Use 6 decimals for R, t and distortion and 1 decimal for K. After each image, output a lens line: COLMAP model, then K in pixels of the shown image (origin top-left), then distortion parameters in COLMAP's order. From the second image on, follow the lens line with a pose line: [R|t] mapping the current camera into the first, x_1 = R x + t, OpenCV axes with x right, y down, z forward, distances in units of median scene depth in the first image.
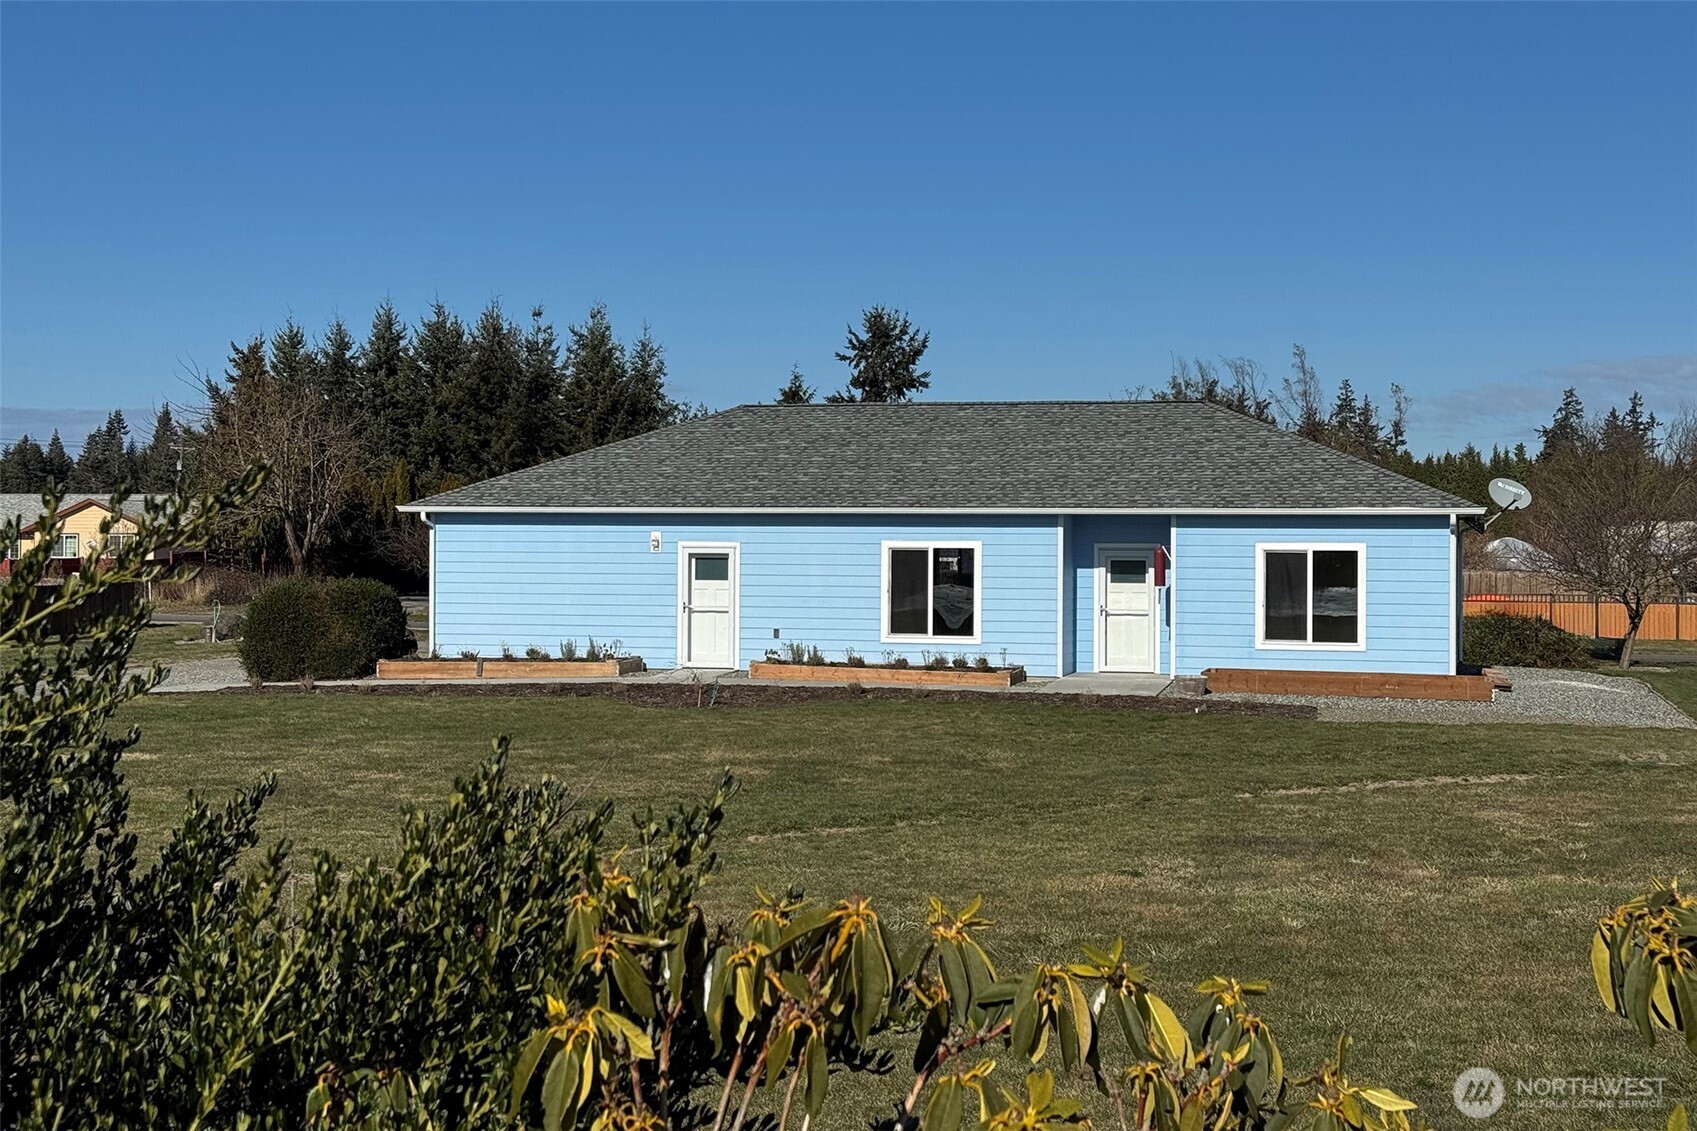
lens RADIAL K [[2321.2, 0, 849.3], [0, 2321.2, 510.6], [0, 0, 1]] dist [0.114869, 0.027640]
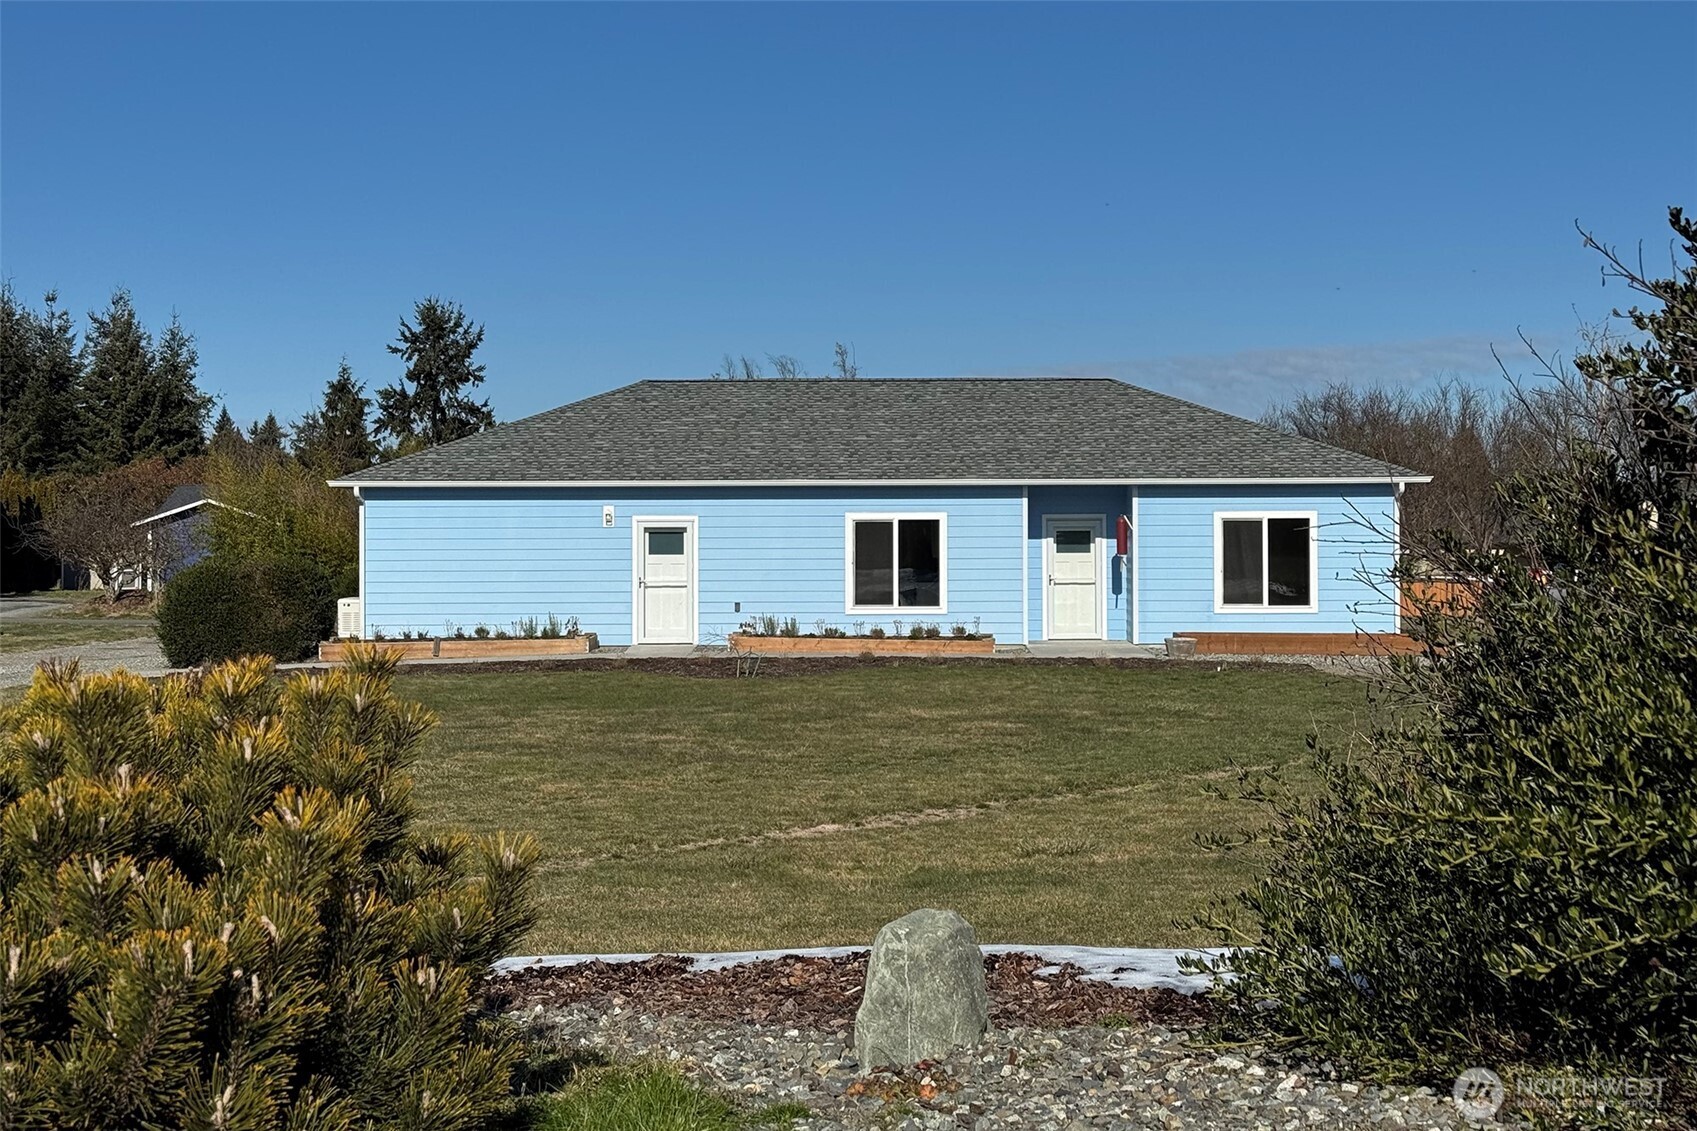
lens RADIAL K [[2321.2, 0, 849.3], [0, 2321.2, 510.6], [0, 0, 1]] dist [0.114869, 0.027640]
pose [[0.970582, -0.005447, 0.240711, -0.225104], [0.005721, 0.999984, -0.000439, 0.012337], [-0.240704, 0.001803, 0.970597, 0.024660]]
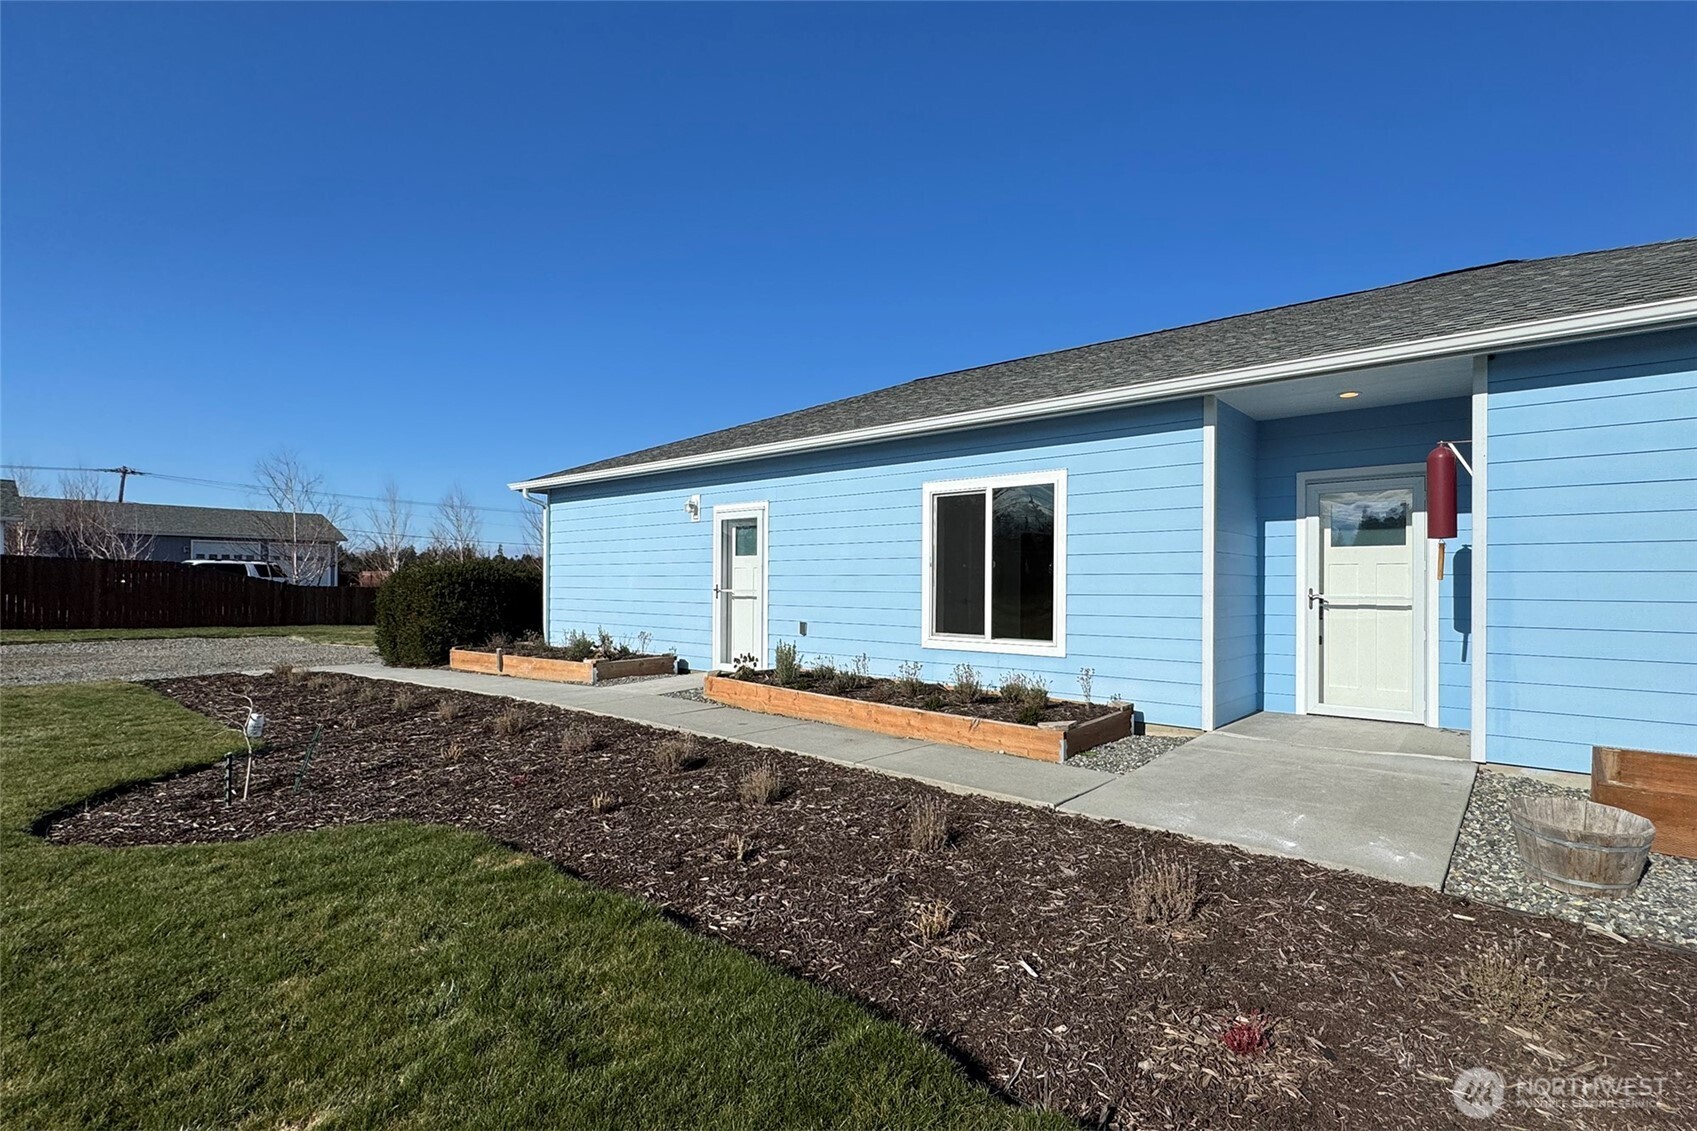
lens RADIAL K [[791.4, 0, 962.7], [0, 791.4, 581.4], [0, 0, 1]] dist [-0.000394, -0.000076]
pose [[0.922767, -0.001372, -0.385357, 0.104780], [0.002882, 0.999990, 0.003341, 0.038313], [0.385349, -0.004194, 0.922761, 0.804451]]
